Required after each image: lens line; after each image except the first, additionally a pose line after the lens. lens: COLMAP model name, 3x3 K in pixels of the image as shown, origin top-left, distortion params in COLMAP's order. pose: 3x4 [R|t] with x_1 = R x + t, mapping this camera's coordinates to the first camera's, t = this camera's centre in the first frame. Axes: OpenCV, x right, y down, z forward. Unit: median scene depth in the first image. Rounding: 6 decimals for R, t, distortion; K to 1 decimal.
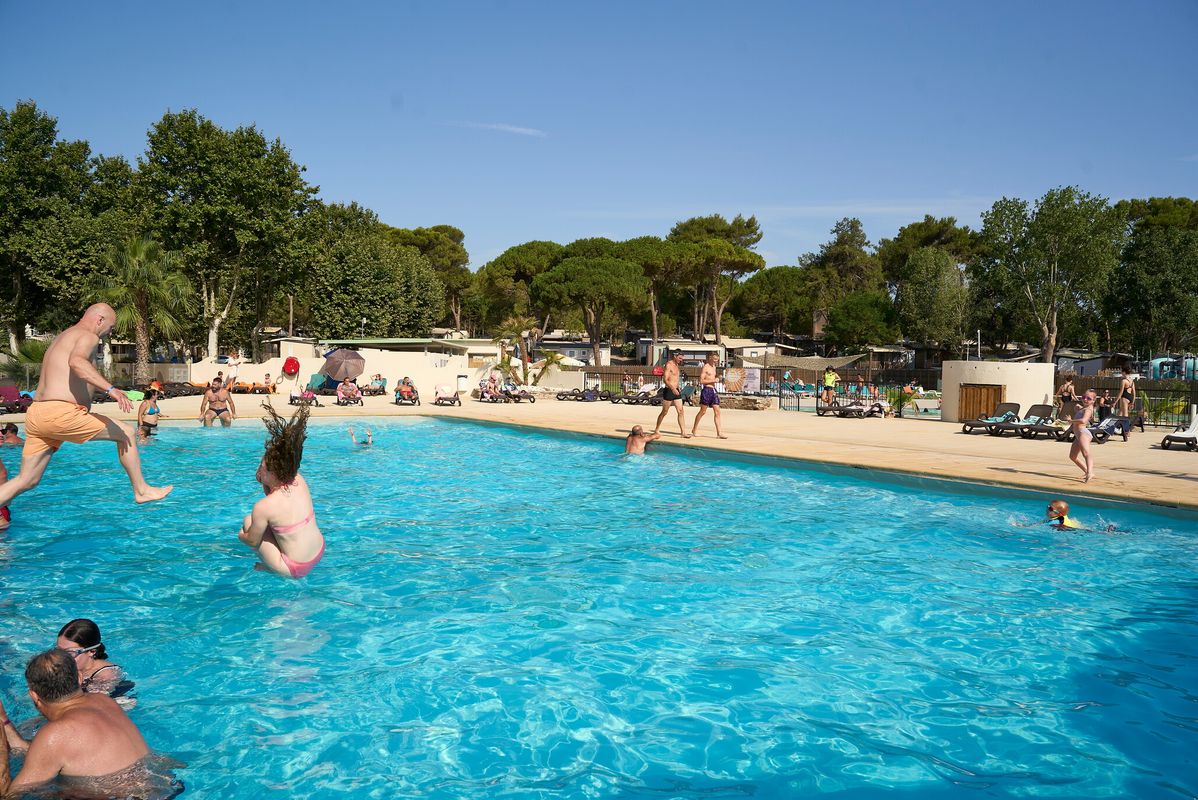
lens RADIAL K [[863.4, 0, 599.0], [0, 863.4, 400.0], [0, 0, 1]] dist [-0.130554, 0.069445]
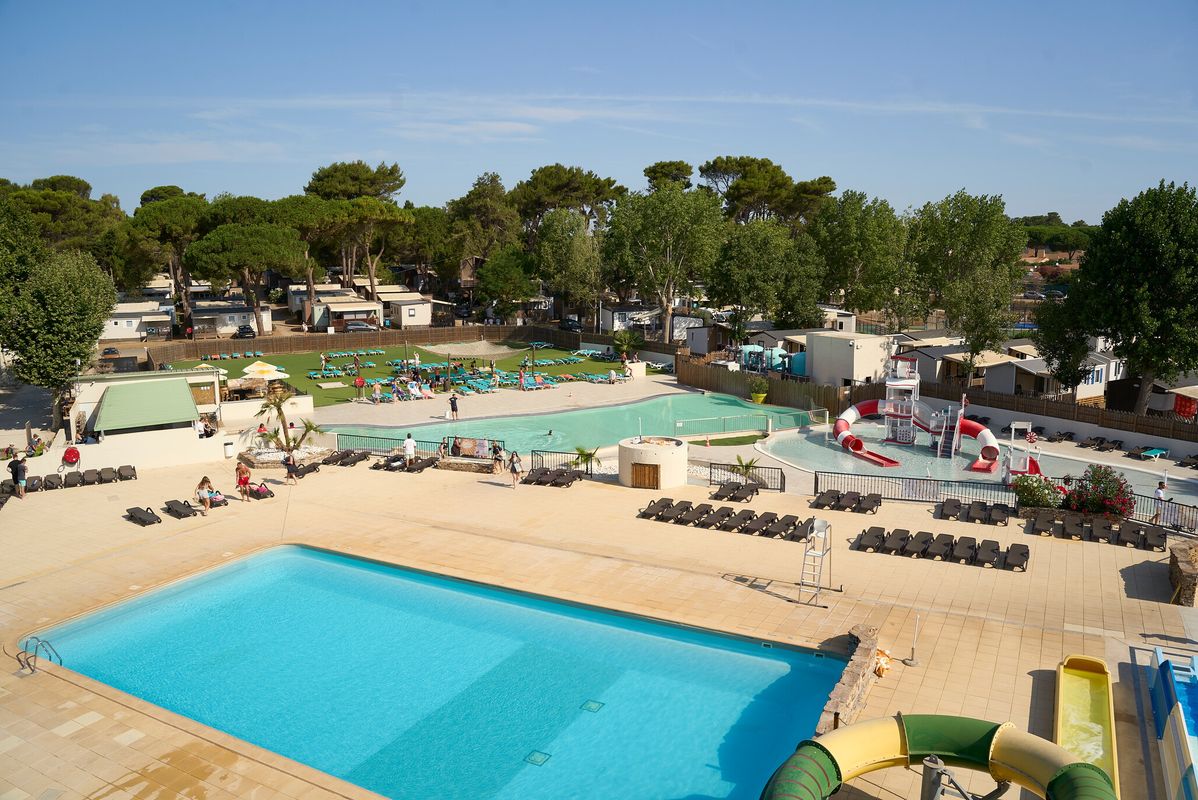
lens RADIAL K [[863.4, 0, 599.0], [0, 863.4, 400.0], [0, 0, 1]] dist [-0.130554, 0.069445]
pose [[0.910243, -0.087052, 0.404820, -0.045543], [0.040887, 0.991769, 0.121332, -0.058563], [-0.412050, -0.093890, 0.906311, -0.070136]]
